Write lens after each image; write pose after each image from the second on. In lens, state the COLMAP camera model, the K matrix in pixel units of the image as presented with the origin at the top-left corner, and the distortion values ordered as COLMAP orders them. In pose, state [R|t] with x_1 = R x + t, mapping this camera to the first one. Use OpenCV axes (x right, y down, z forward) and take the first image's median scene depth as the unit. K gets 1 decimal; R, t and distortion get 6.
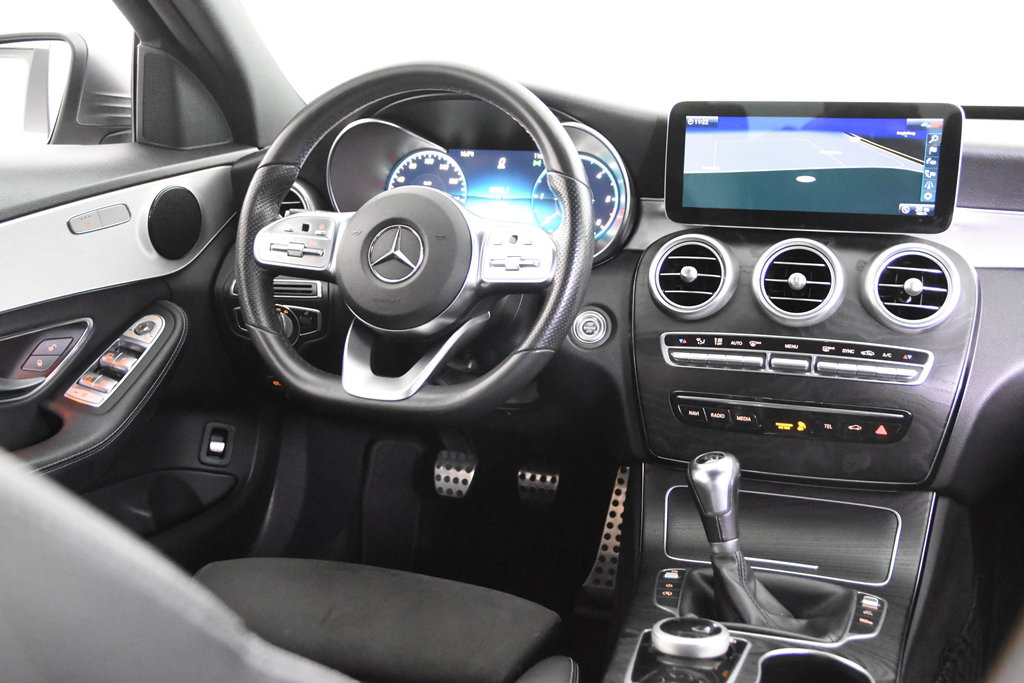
lens RADIAL K [[1084.1, 0, 510.6], [0, 1084.1, 347.7], [0, 0, 1]] dist [-0.001175, 0.000000]
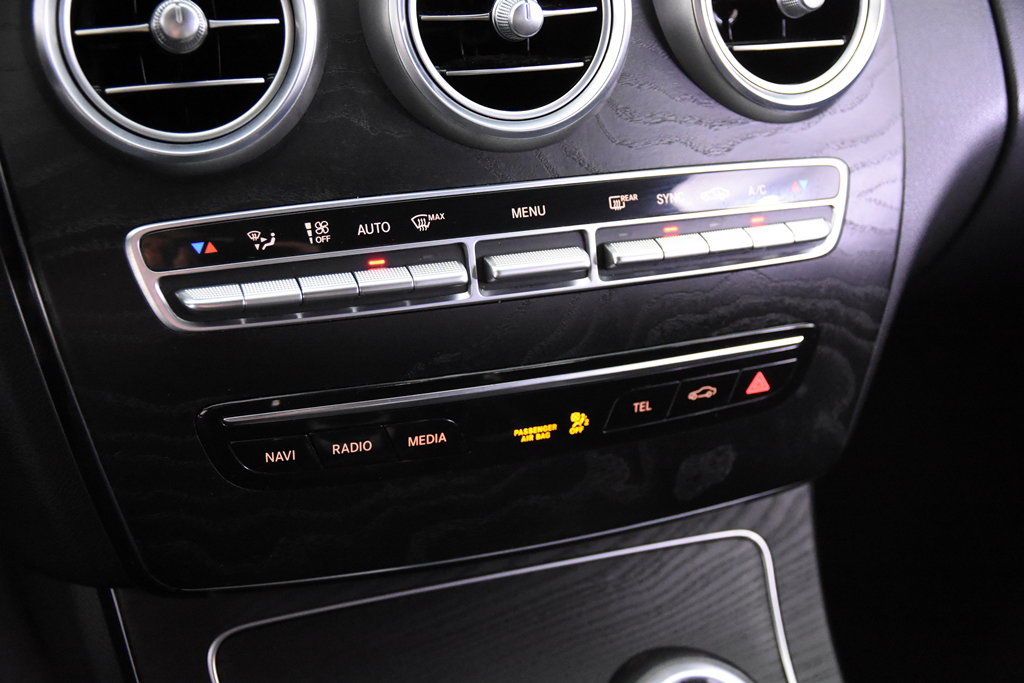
lens RADIAL K [[1425.9, 0, 519.5], [0, 1425.9, 348.1], [0, 0, 1]] dist [0.014444, 0.000000]
pose [[0.787690, -0.270890, 0.553320, -0.005171], [0.094091, 0.940503, 0.326498, -0.105717], [-0.608845, -0.205117, 0.766313, 0.629389]]
